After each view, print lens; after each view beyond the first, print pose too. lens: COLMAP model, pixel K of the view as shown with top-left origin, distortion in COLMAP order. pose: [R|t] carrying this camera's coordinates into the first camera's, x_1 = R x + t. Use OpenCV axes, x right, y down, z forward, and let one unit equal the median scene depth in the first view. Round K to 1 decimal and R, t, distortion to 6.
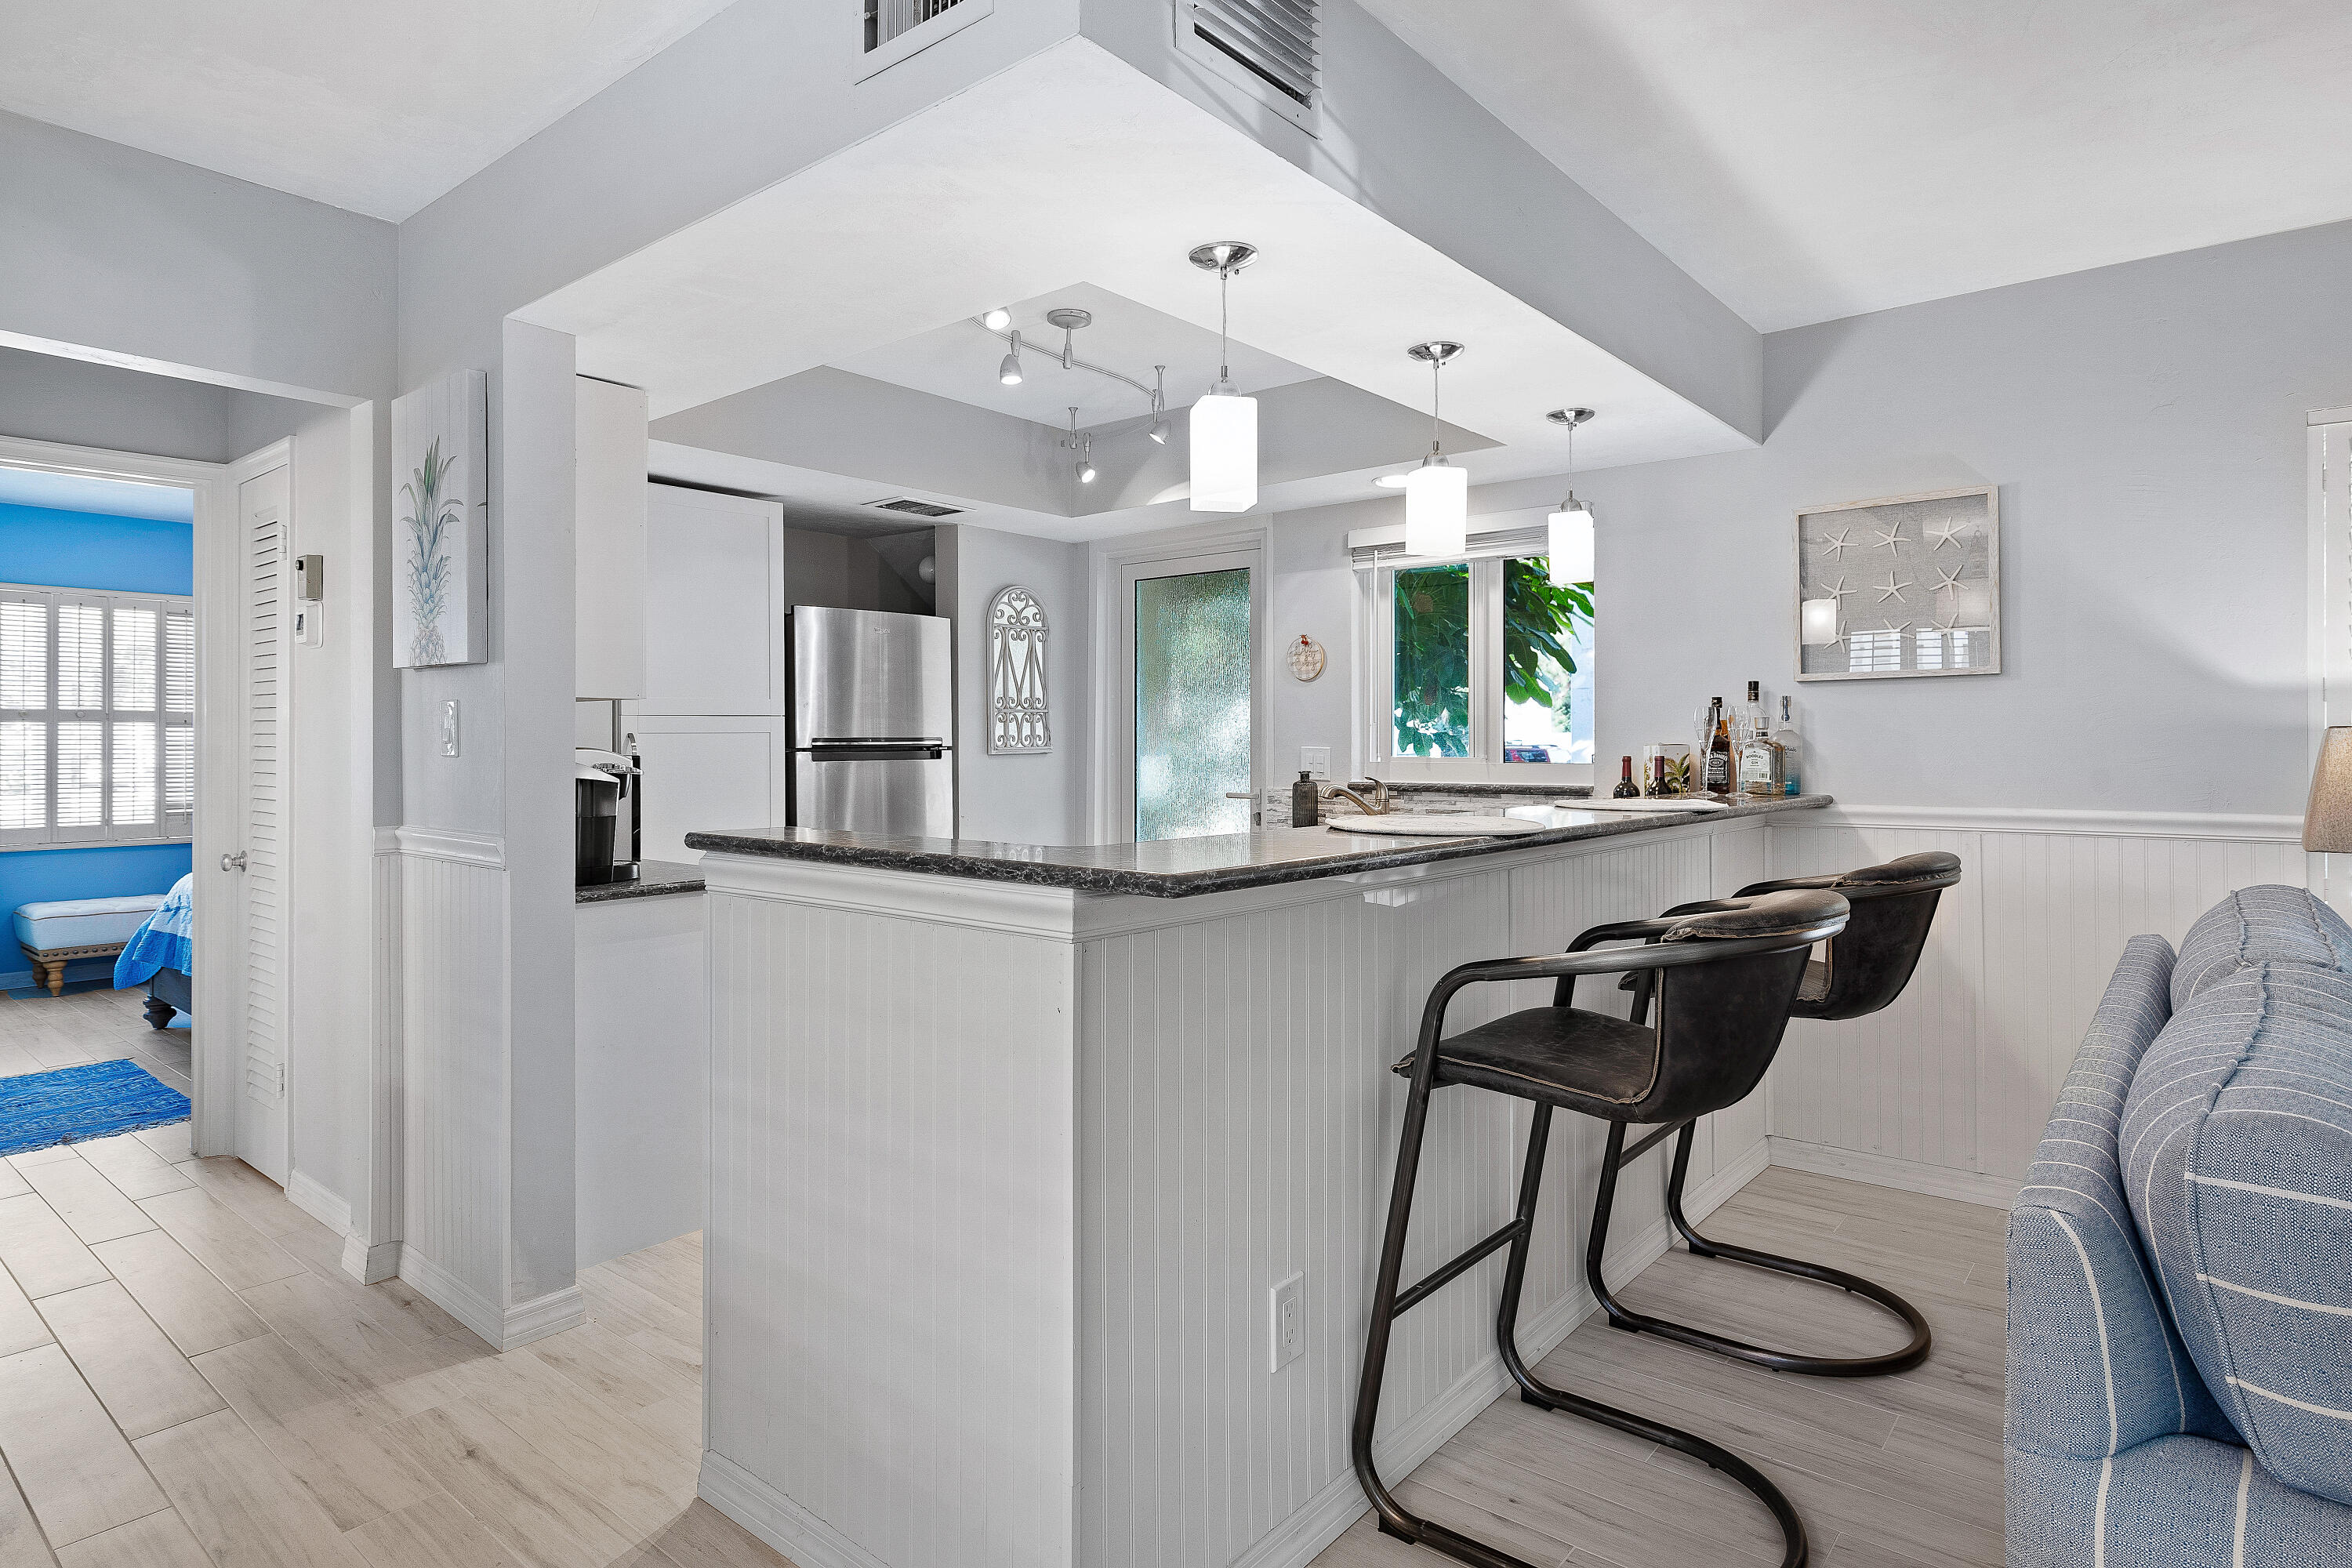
lens RADIAL K [[1279.5, 0, 1168.5], [0, 1279.5, 746.2], [0, 0, 1]] dist [0.003695, 0.000799]
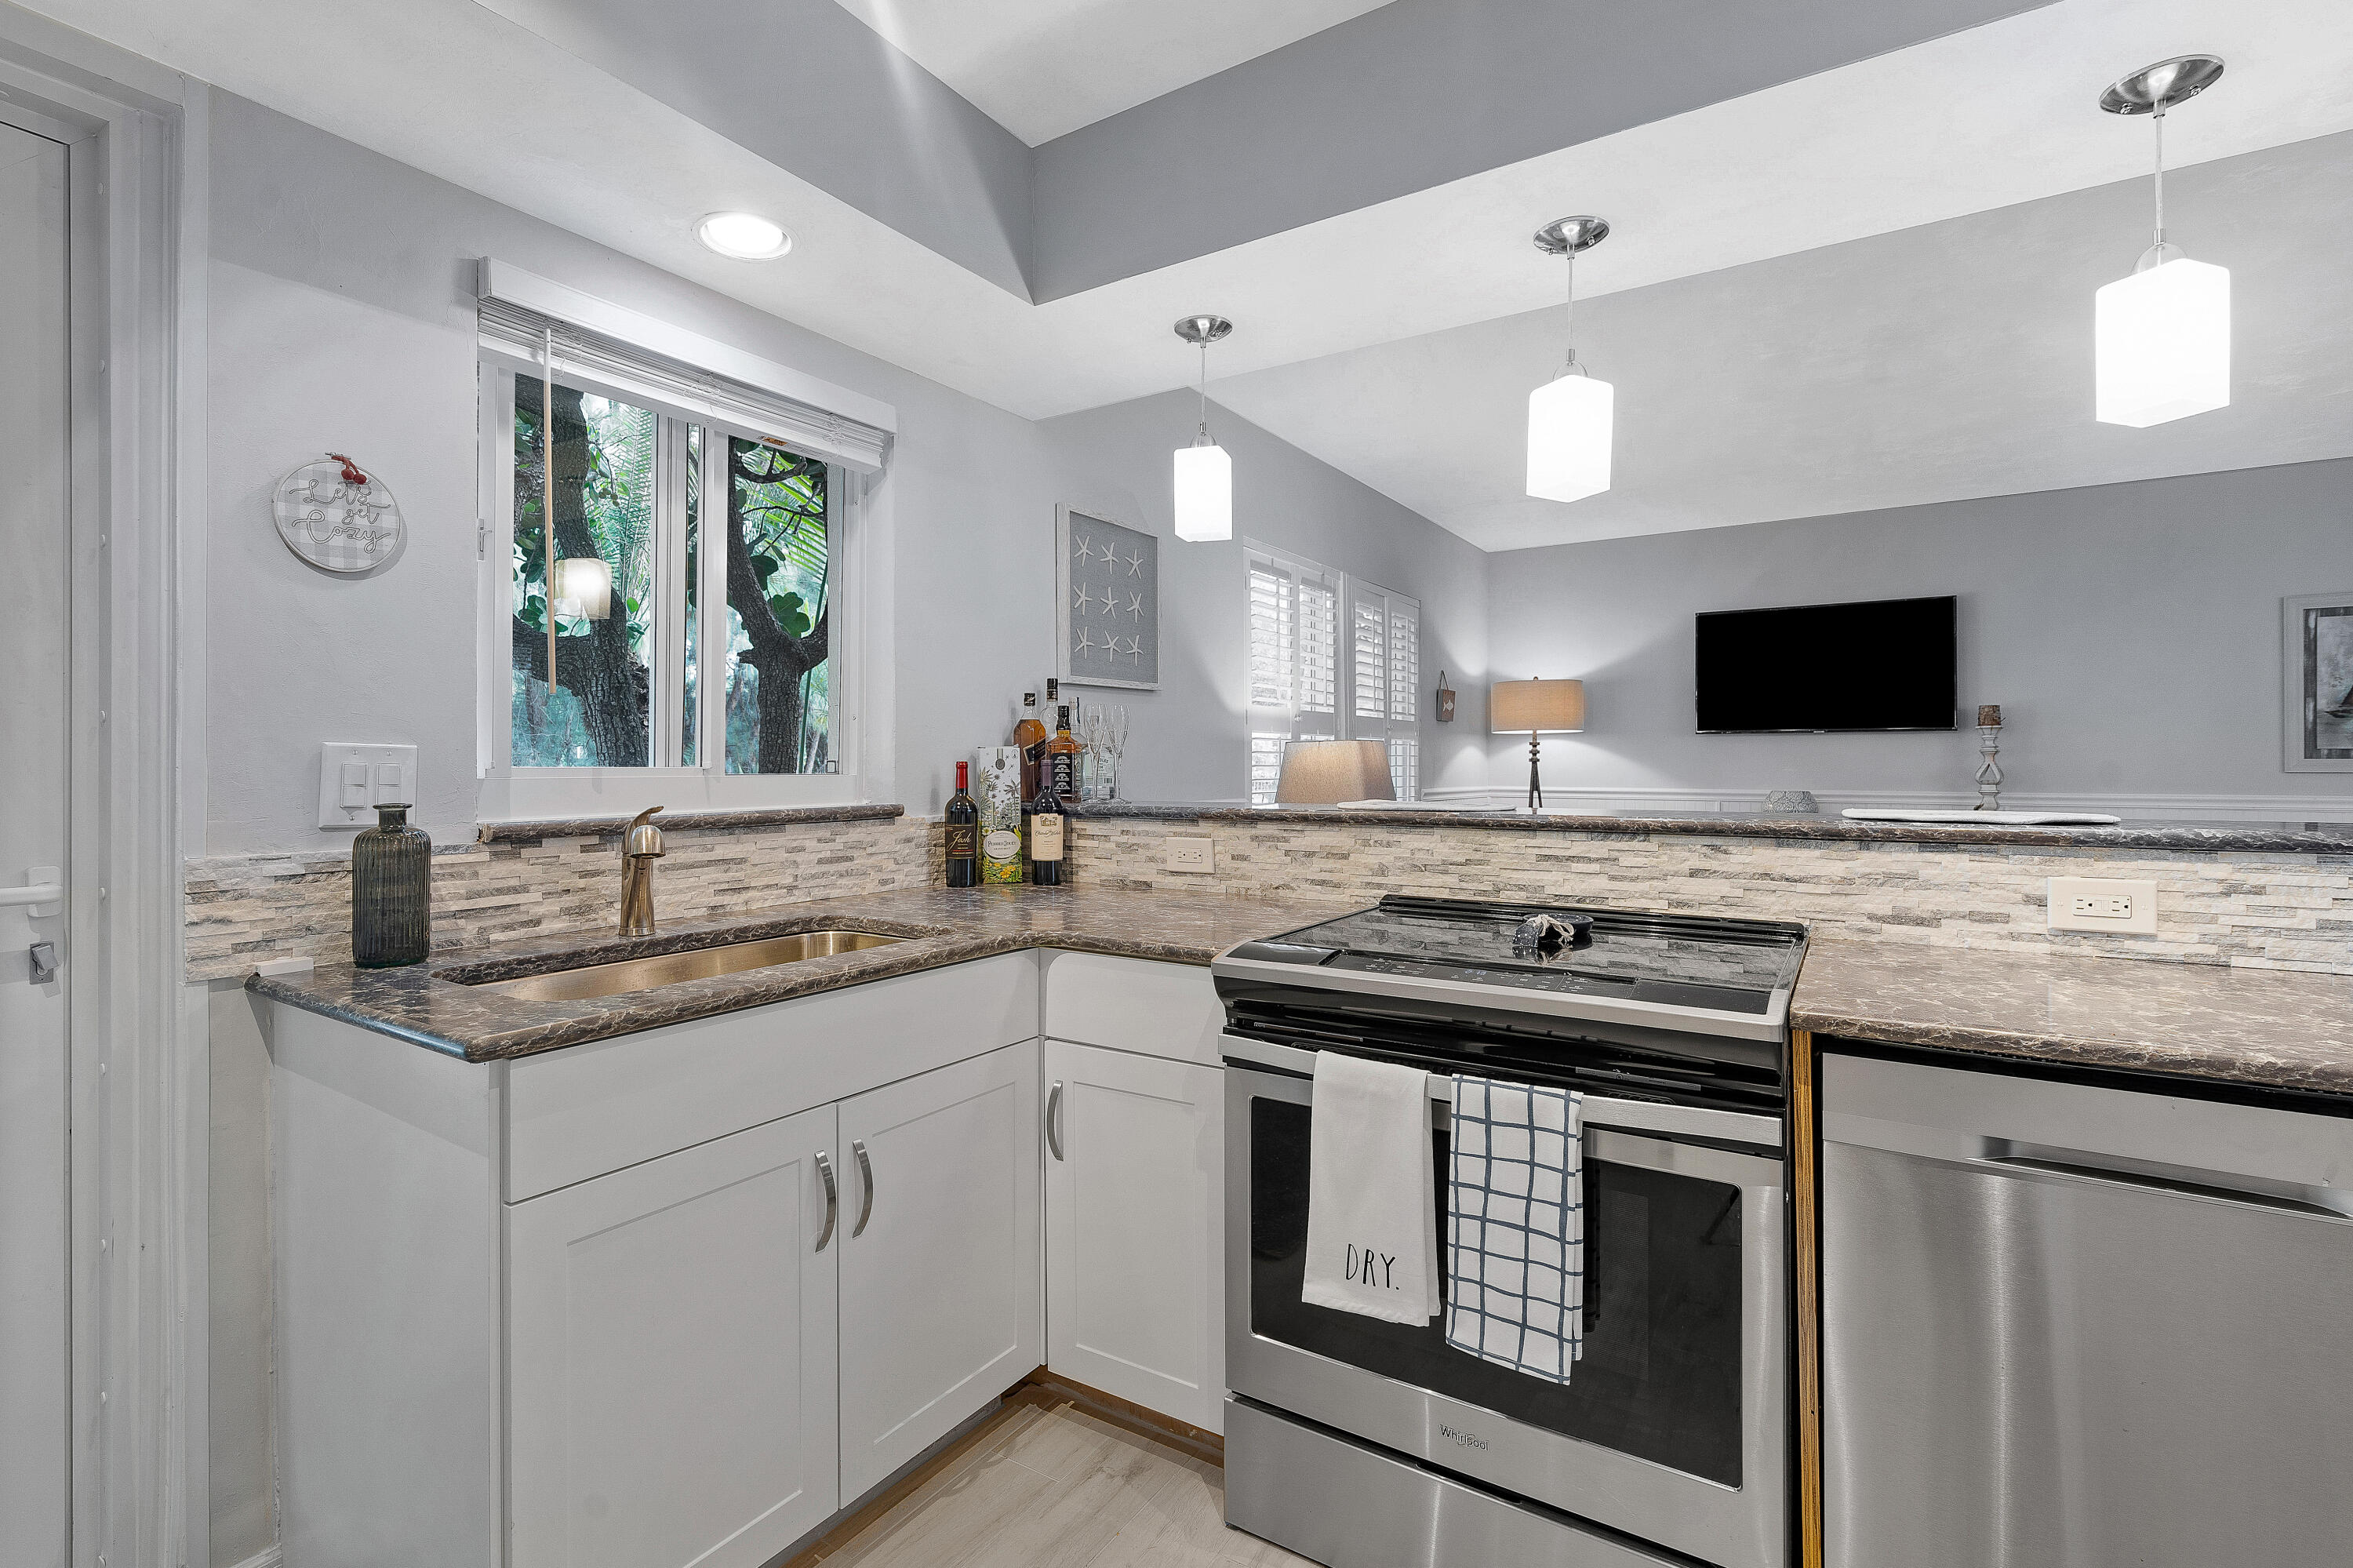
lens RADIAL K [[1100.9, 0, 1155.4], [0, 1100.9, 755.0], [0, 0, 1]] dist [-0.004366, 0.006846]
pose [[-0.127770, 0.009743, 0.991756, -0.266379], [0.006171, 0.999940, -0.009029, 0.008955], [-0.991785, 0.004966, -0.127822, 0.822907]]
